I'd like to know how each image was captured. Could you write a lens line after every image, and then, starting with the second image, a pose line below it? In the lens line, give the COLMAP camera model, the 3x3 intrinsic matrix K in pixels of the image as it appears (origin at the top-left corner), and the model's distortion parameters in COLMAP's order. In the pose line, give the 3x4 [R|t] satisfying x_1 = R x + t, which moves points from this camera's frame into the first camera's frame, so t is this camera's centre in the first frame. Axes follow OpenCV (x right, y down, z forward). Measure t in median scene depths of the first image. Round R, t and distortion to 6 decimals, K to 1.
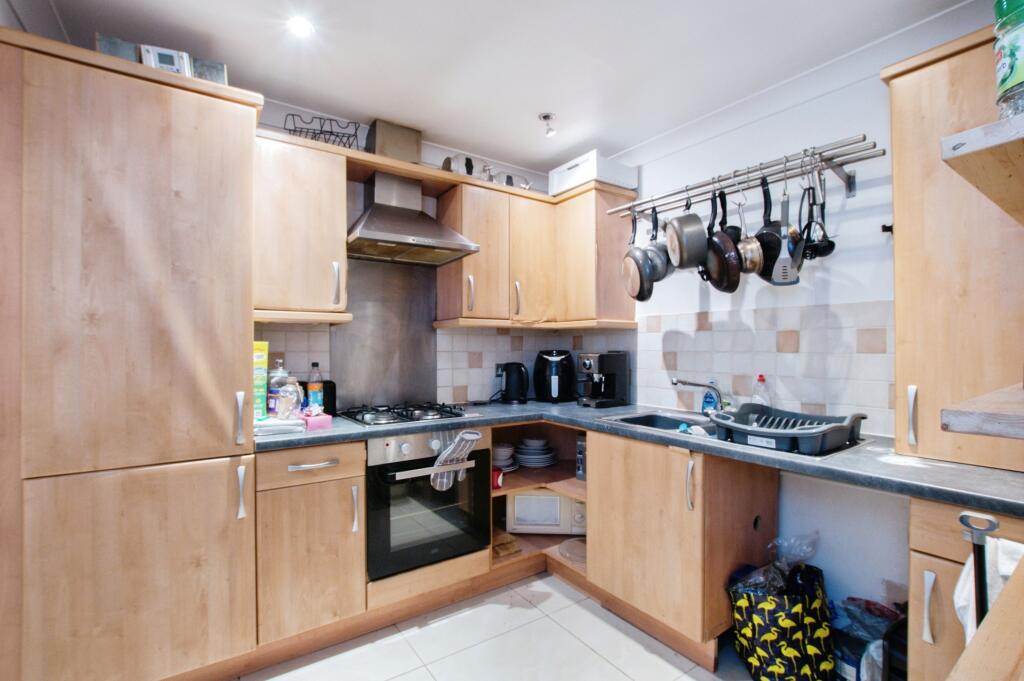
lens RADIAL K [[459.1, 0, 519.9], [0, 459.1, 341.4], [0, 0, 1]] dist [-0.034754, 0.006703]
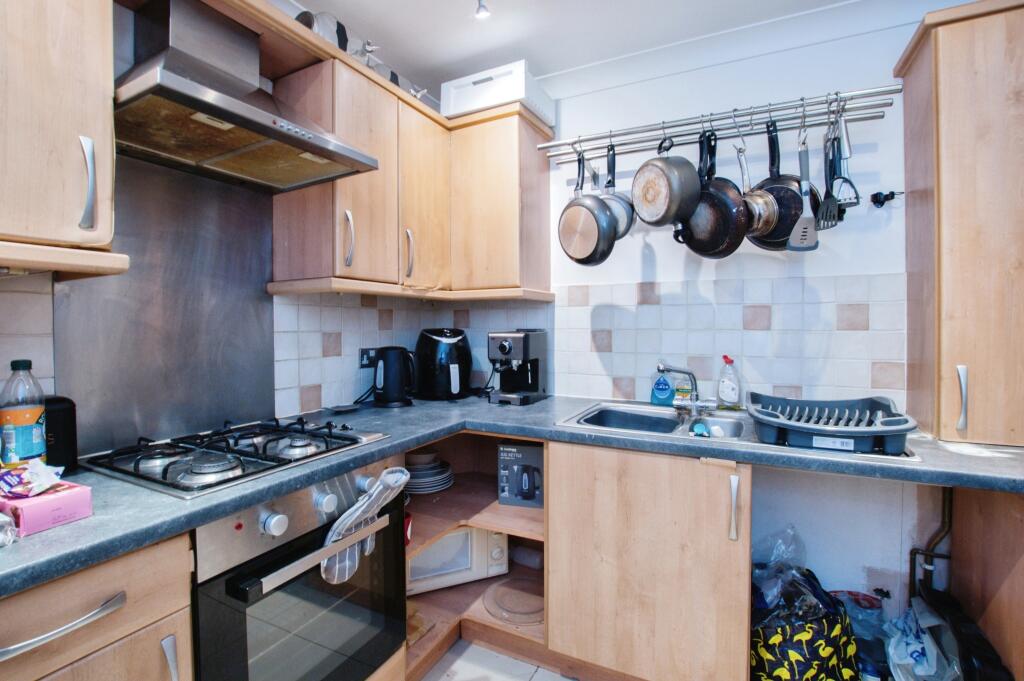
lens RADIAL K [[455.6, 0, 510.8], [0, 455.6, 326.2], [0, 0, 1]] dist [-0.028786, 0.001448]
pose [[0.883926, -0.003726, 0.467612, -0.255678], [-0.003480, 0.999888, 0.014545, 0.005883], [-0.467614, -0.014484, 0.883814, 0.446613]]
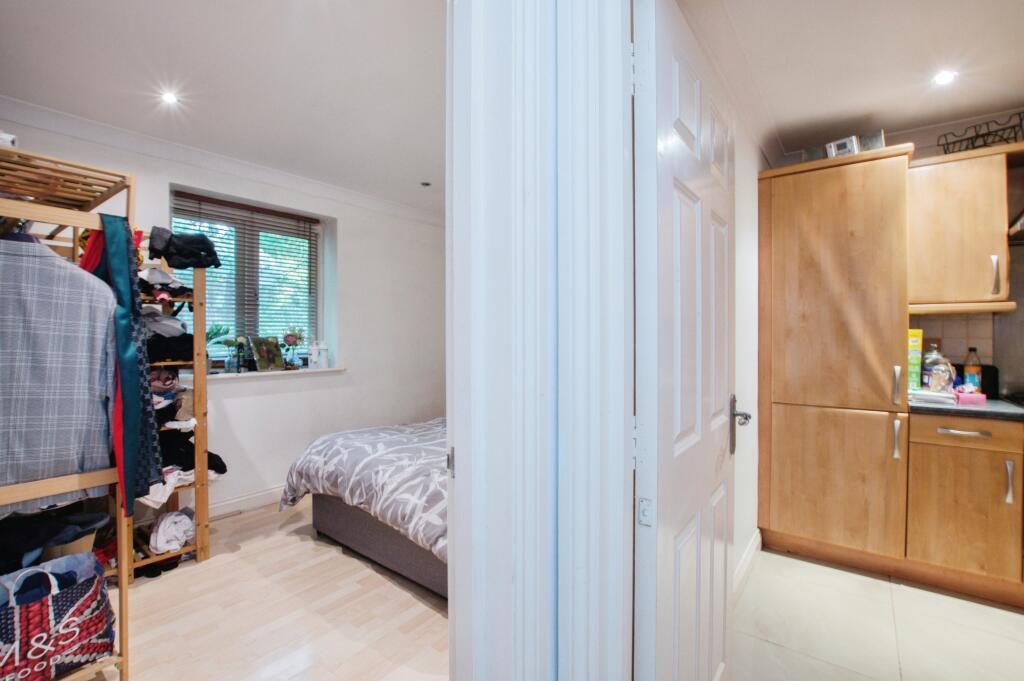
lens RADIAL K [[459.1, 0, 519.9], [0, 459.1, 341.4], [0, 0, 1]] dist [-0.034754, 0.006703]
pose [[0.305694, 0.016633, -0.951984, 0.279309], [0.011812, 0.999704, 0.021259, -0.005920], [0.952056, -0.017744, 0.305407, -0.428818]]
